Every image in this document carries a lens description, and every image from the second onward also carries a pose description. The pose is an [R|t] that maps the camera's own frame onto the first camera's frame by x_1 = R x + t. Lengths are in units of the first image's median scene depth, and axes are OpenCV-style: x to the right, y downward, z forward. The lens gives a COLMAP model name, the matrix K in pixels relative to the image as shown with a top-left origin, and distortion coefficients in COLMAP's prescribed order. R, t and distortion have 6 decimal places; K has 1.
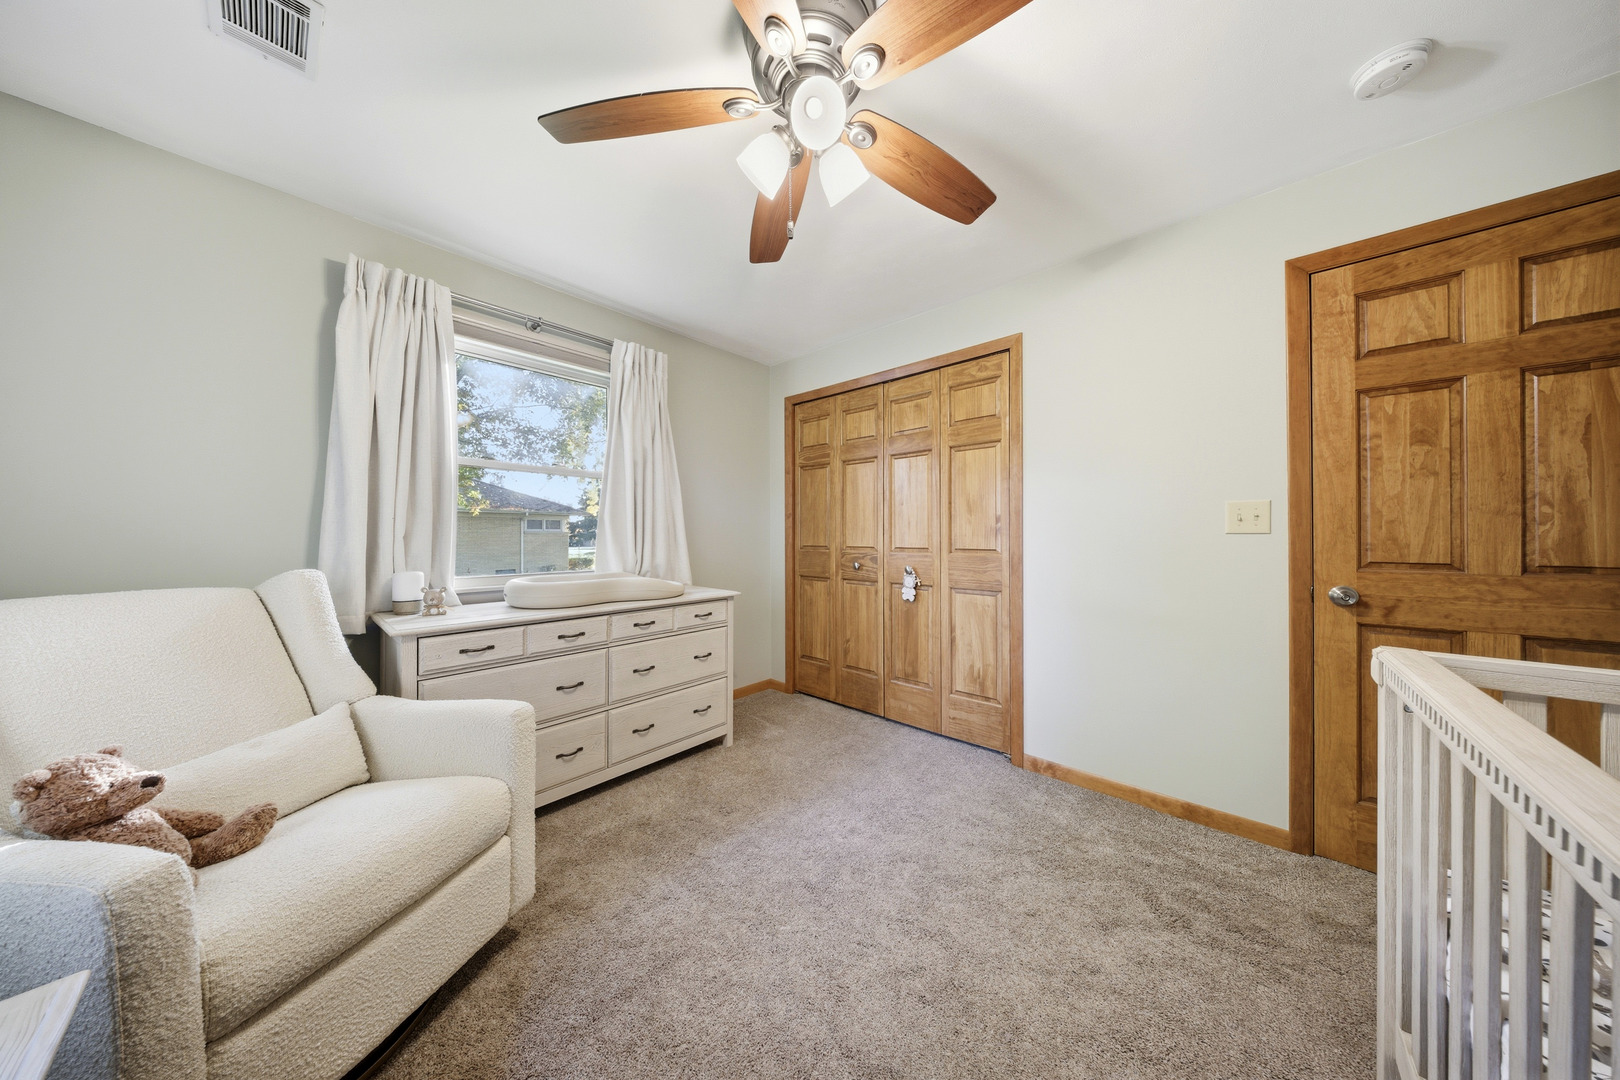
lens RADIAL K [[480.9, 0, 808.0], [0, 480.9, 540.2], [0, 0, 1]] dist [0.000235, 0.000017]
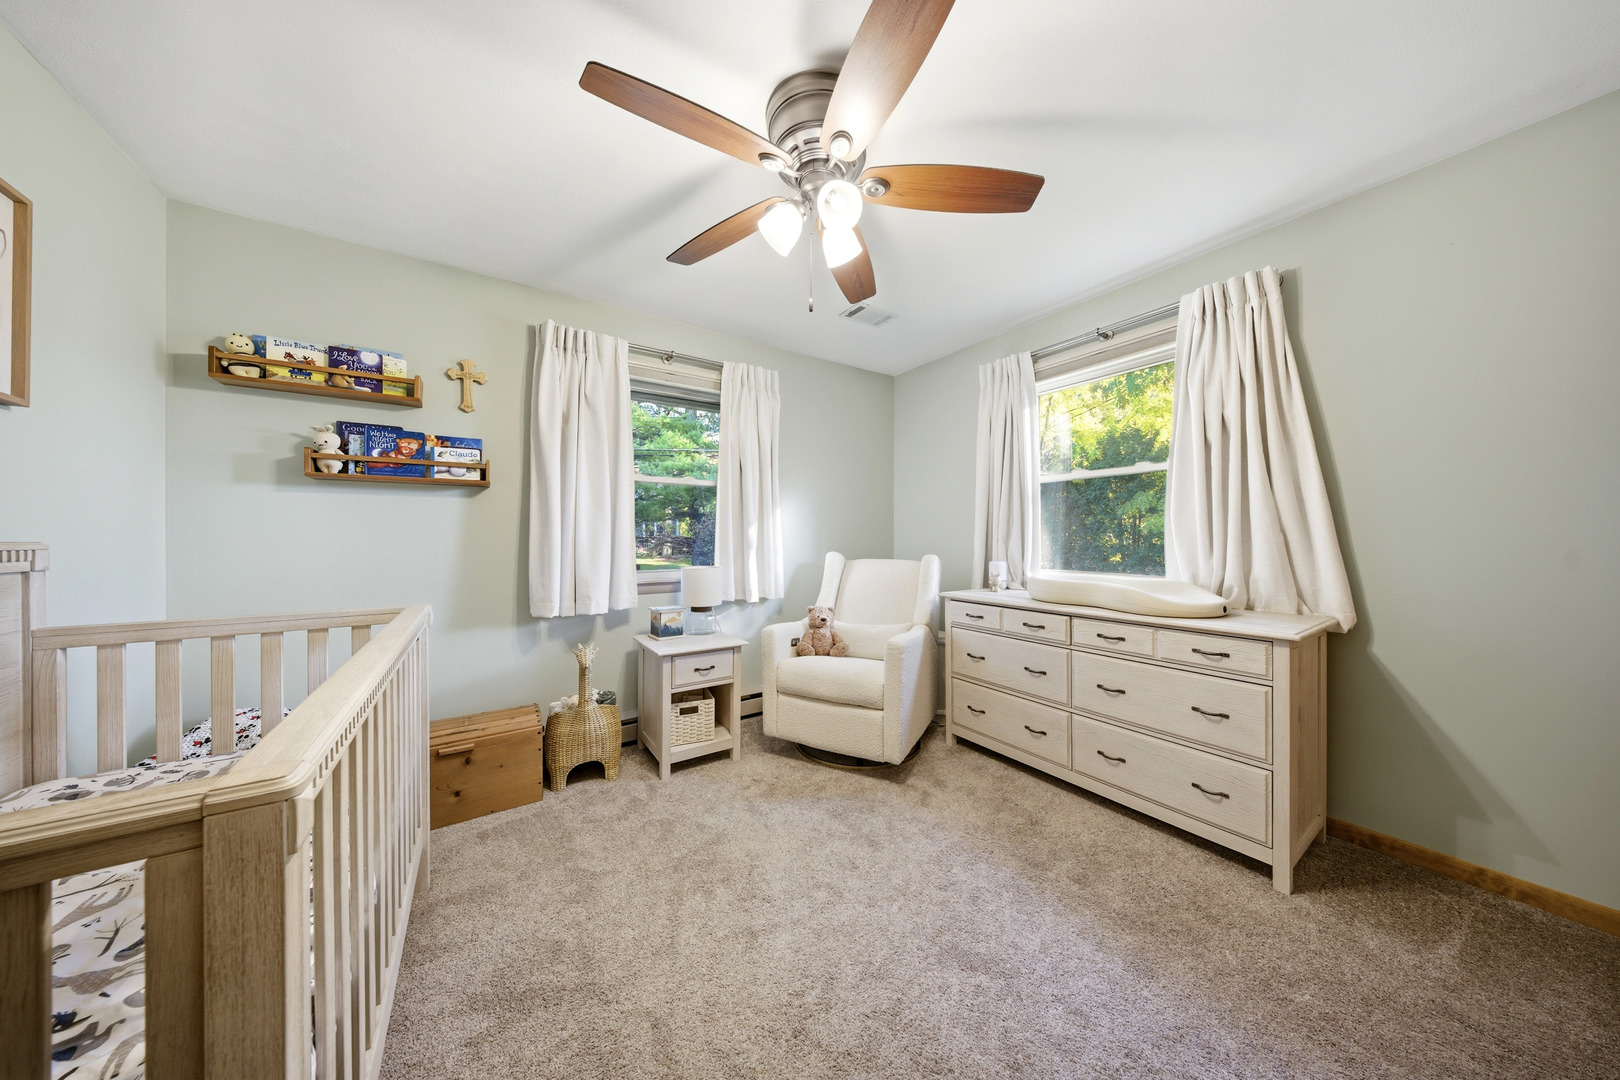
lens RADIAL K [[480.9, 0, 807.7], [0, 480.9, 532.8], [0, 0, 1]] dist [0.000235, 0.000017]
pose [[-0.246772, 0.000198, -0.969073, 0.667501], [0.001242, 0.999999, -0.000112, -0.018689], [0.969073, -0.001231, -0.246772, 0.699369]]
